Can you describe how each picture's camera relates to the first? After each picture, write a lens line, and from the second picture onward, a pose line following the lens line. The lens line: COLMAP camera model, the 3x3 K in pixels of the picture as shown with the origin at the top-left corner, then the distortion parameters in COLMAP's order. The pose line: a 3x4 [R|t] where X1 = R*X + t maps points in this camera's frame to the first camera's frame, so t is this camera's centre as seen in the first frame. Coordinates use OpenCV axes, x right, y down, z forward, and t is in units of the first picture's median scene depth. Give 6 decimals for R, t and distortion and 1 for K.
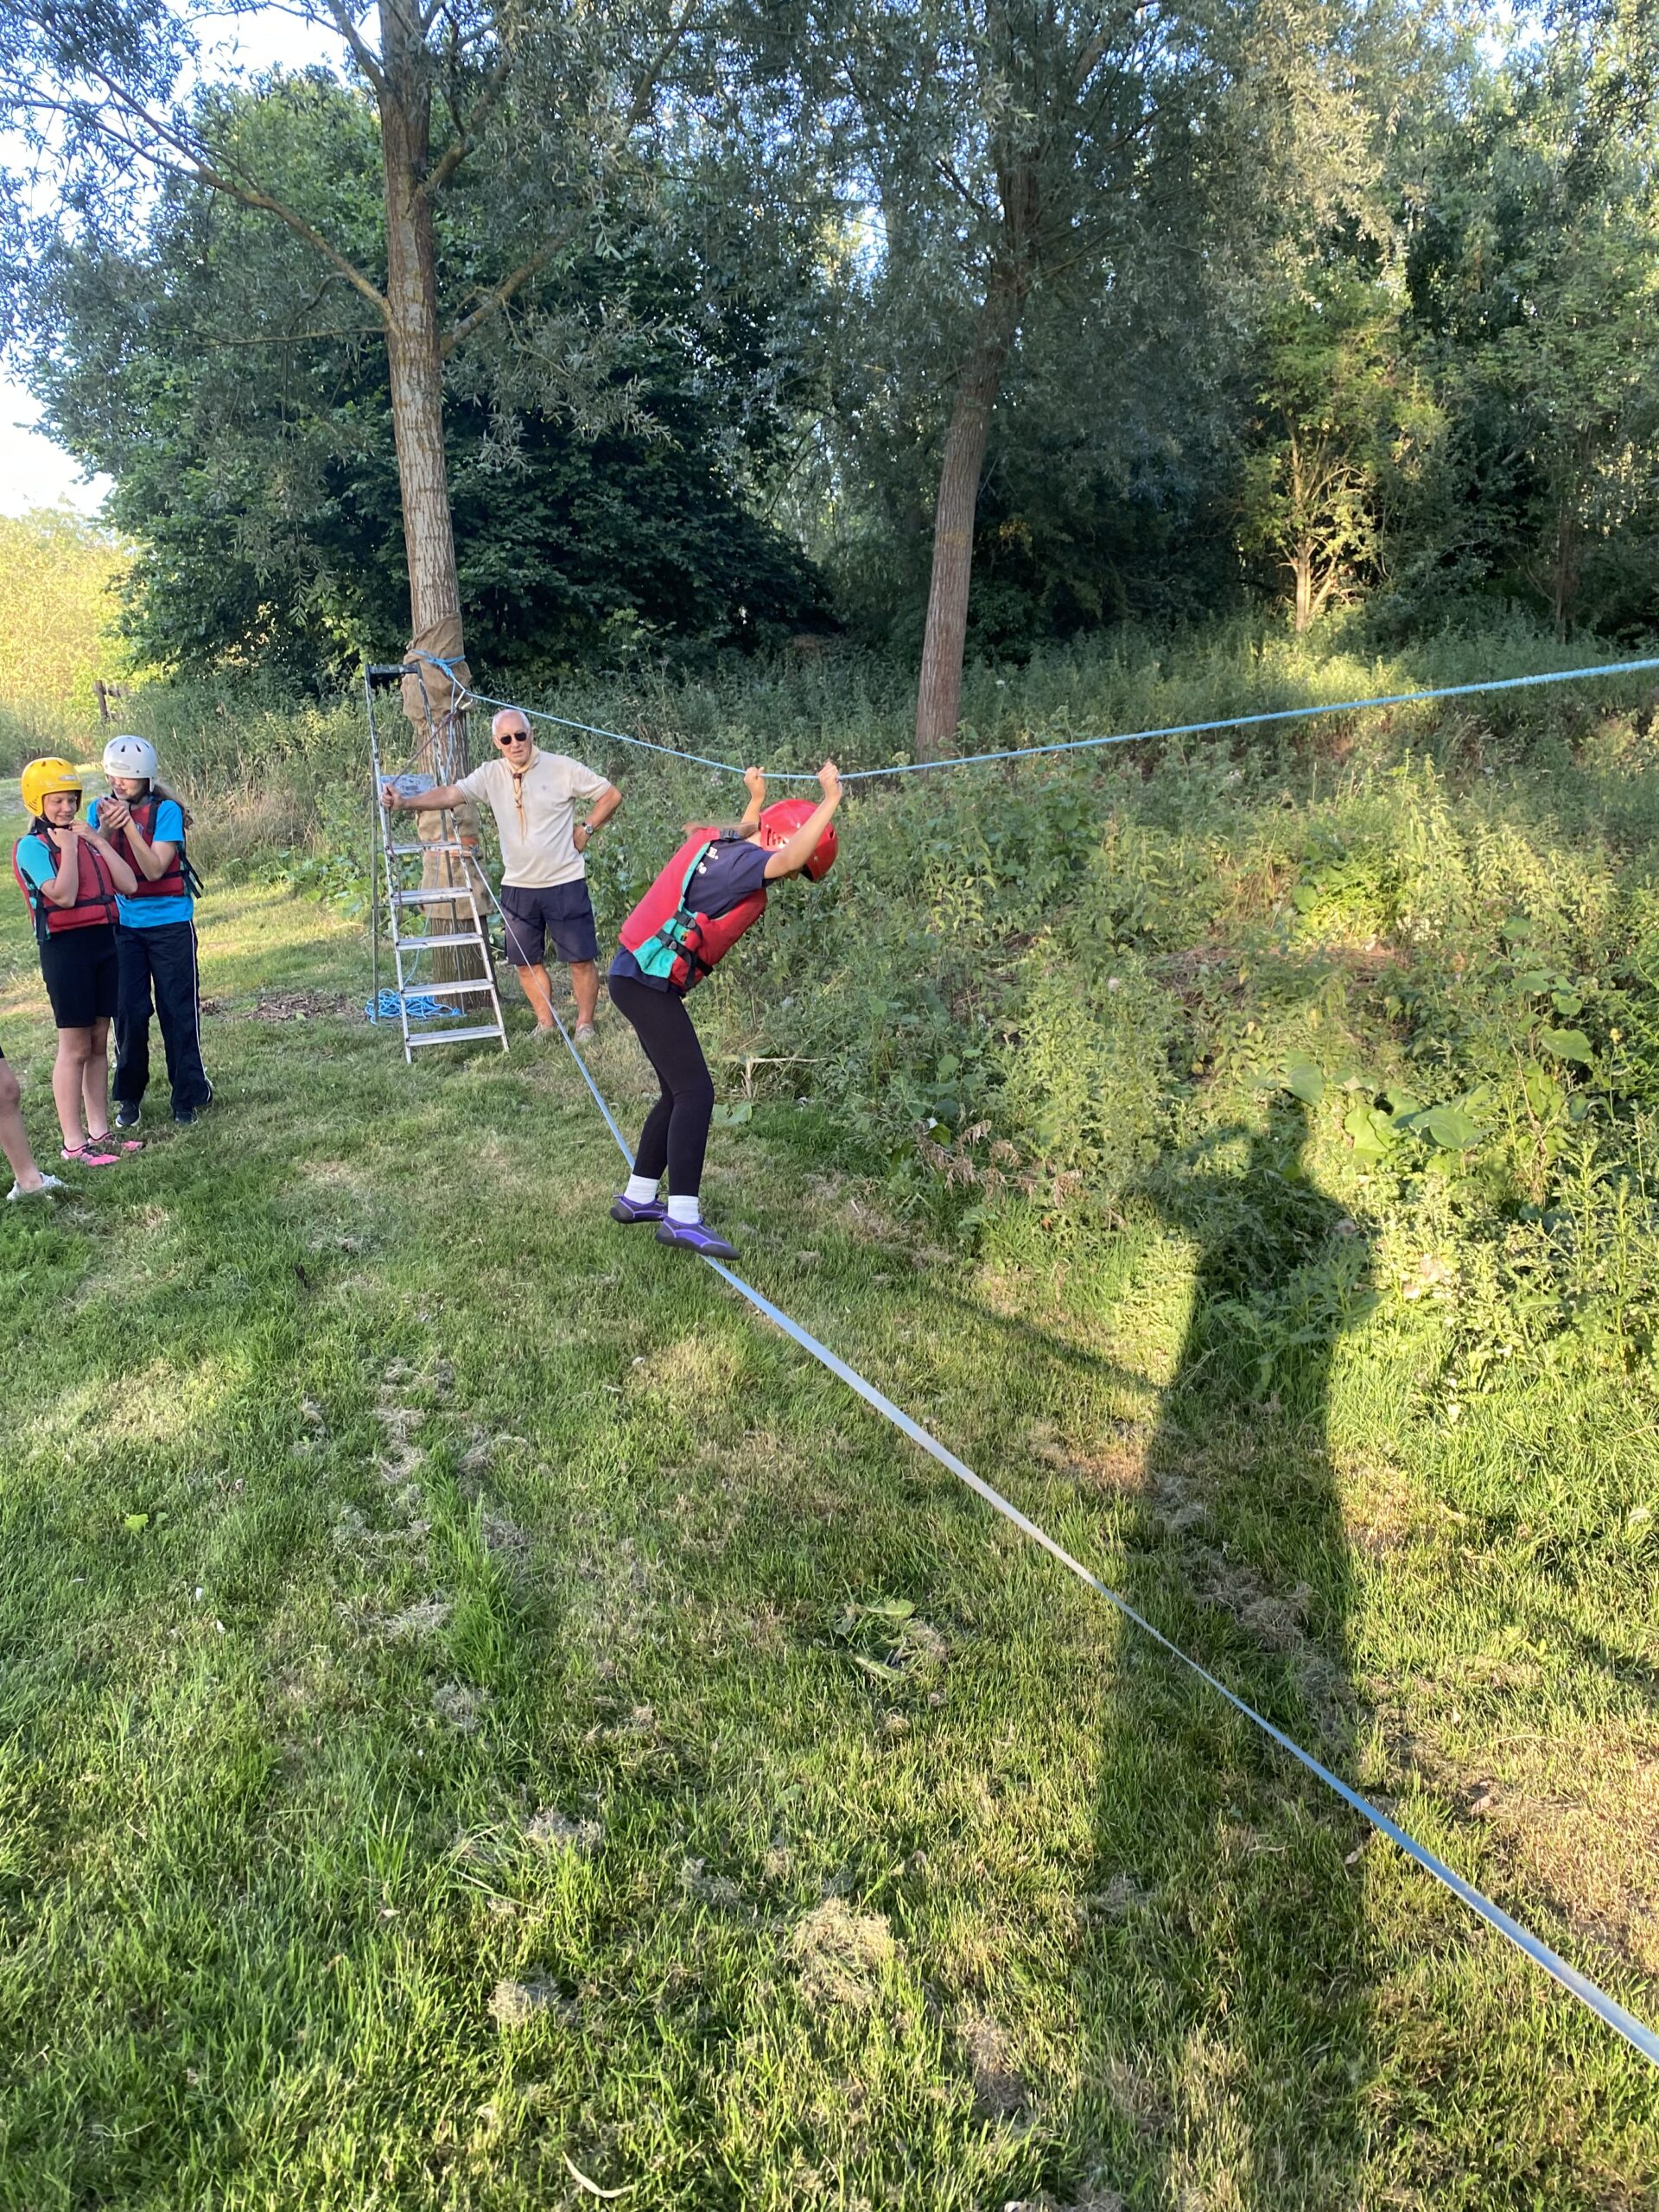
lens RADIAL K [[1675.0, 0, 820.9], [0, 1675.0, 1100.0], [0, 0, 1]] dist [0.024363, -0.032476]
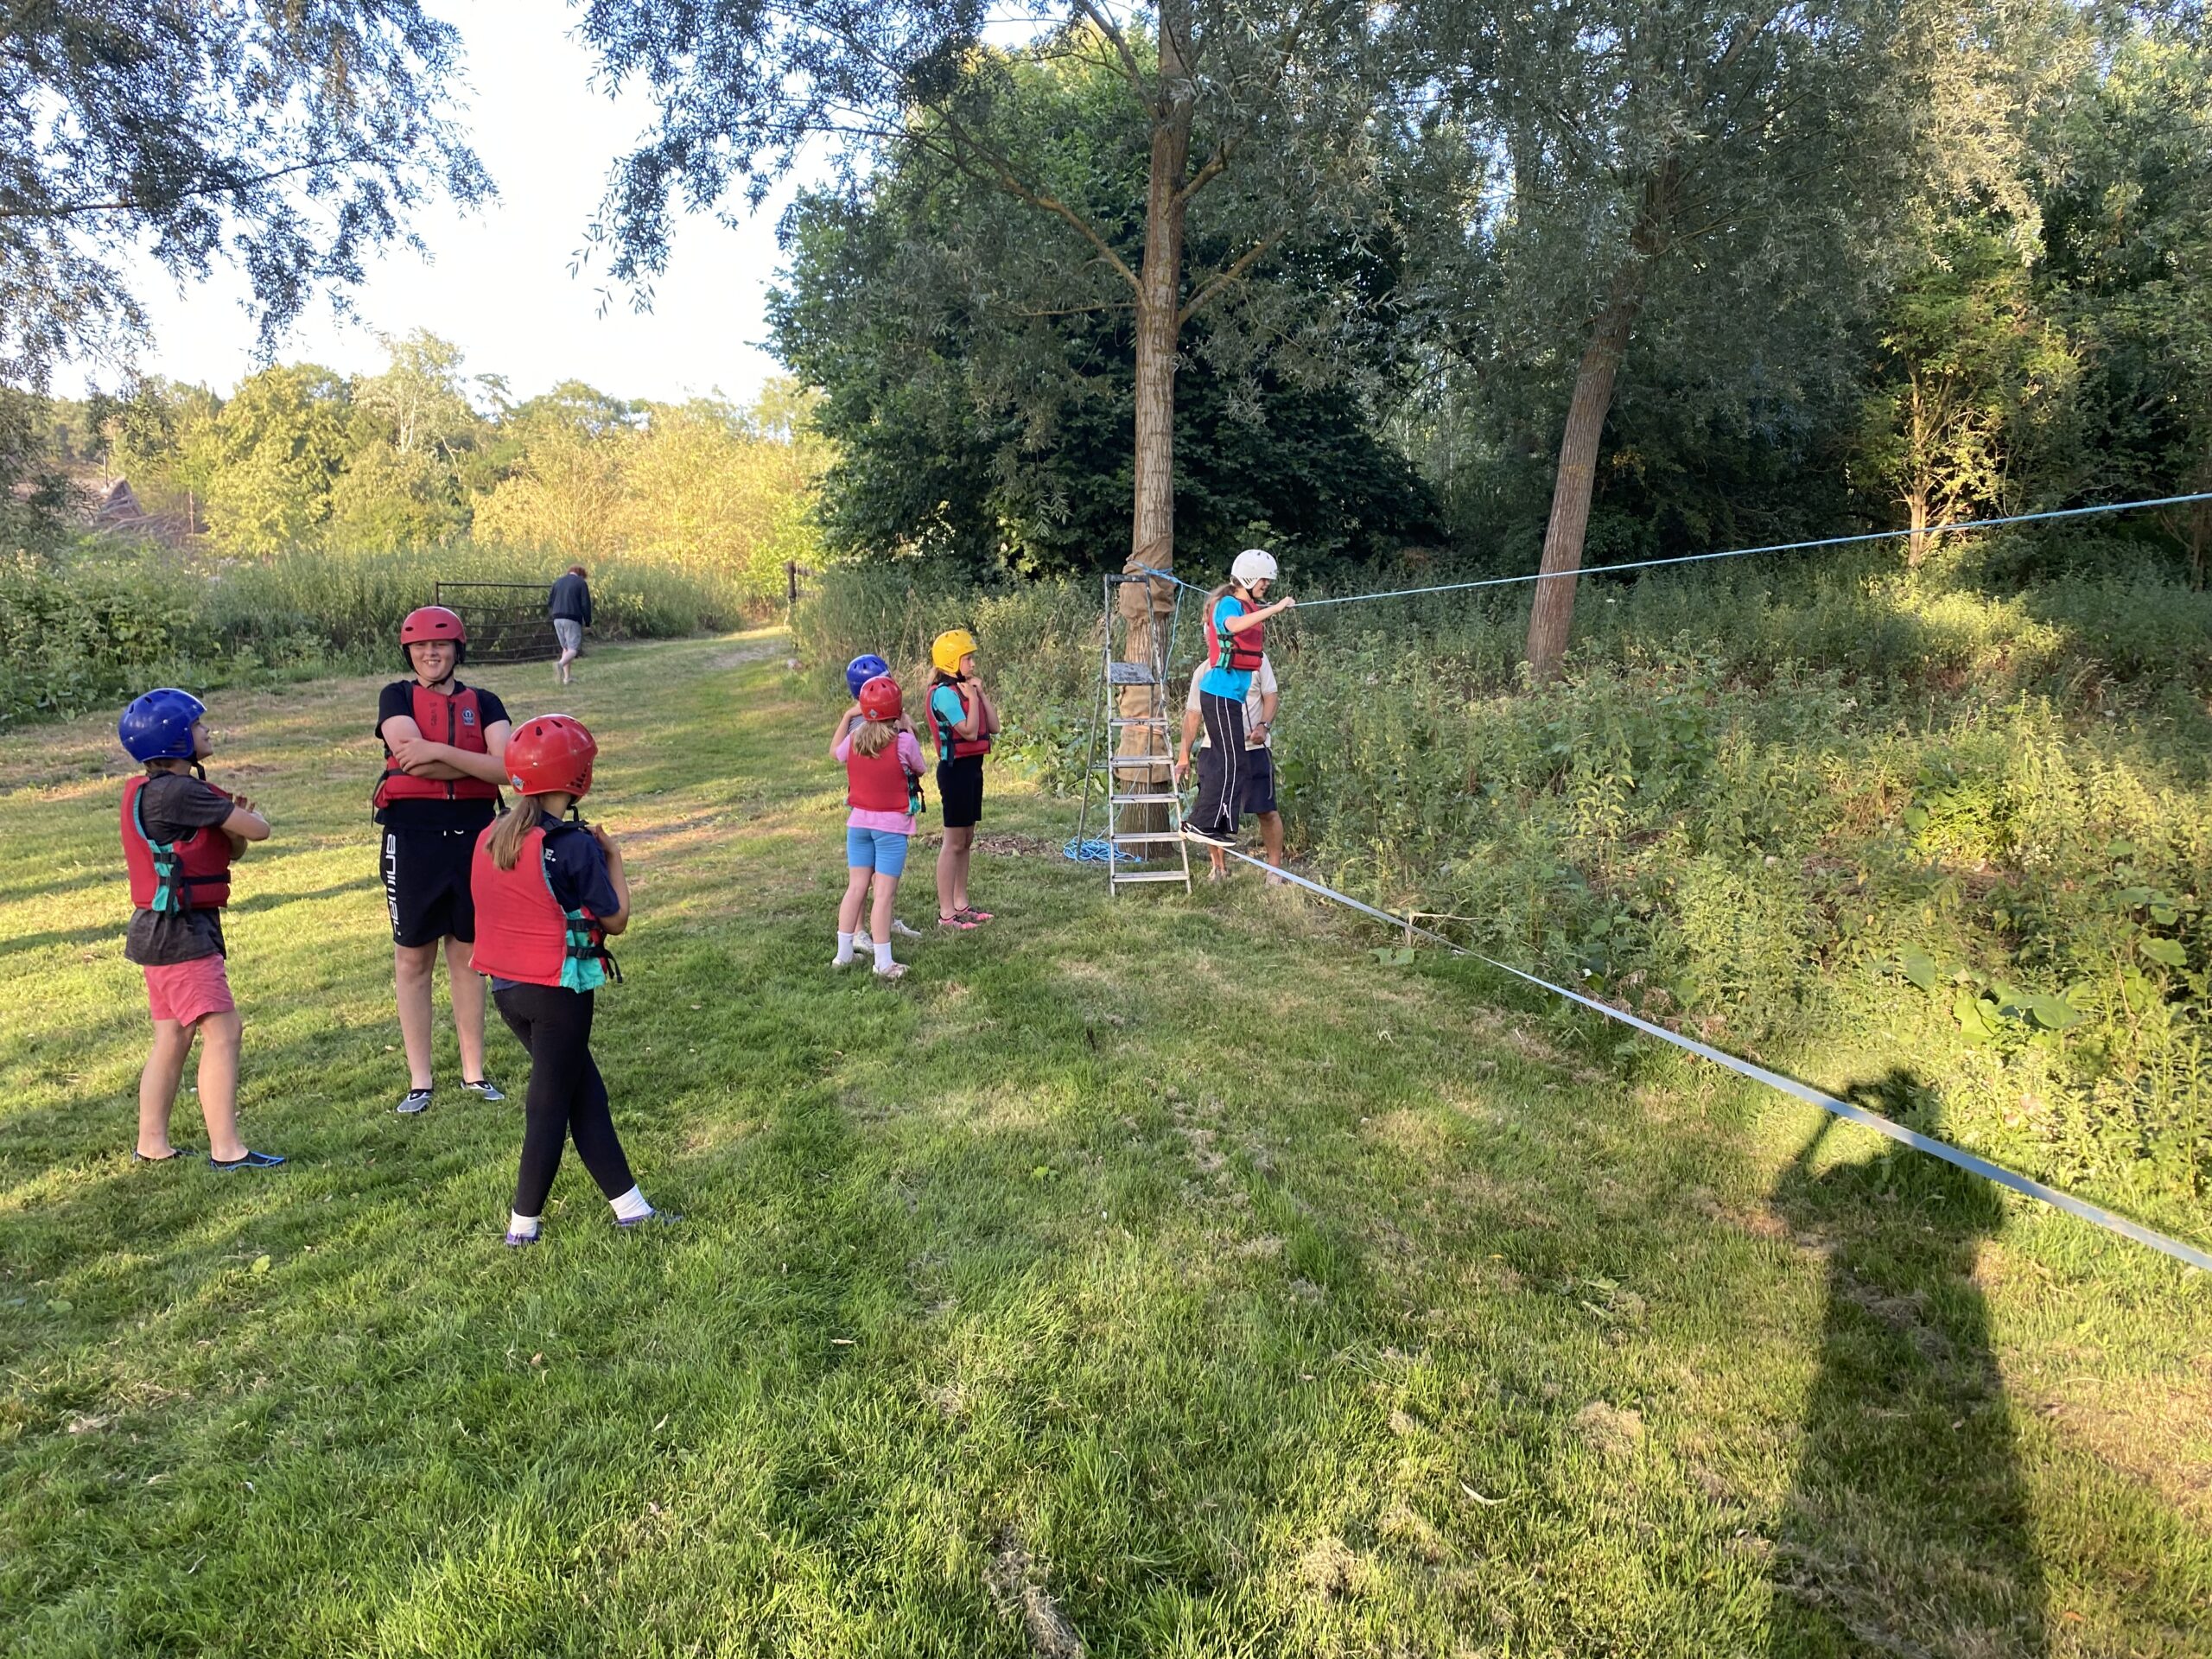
lens RADIAL K [[1675.0, 0, 1048.5], [0, 1675.0, 826.3], [0, 0, 1]] dist [0.024363, -0.032476]
pose [[0.979624, 0.076734, -0.185603, -0.062342], [-0.093895, 0.991904, -0.085504, 0.031586], [0.177540, 0.101189, 0.978898, -0.172527]]
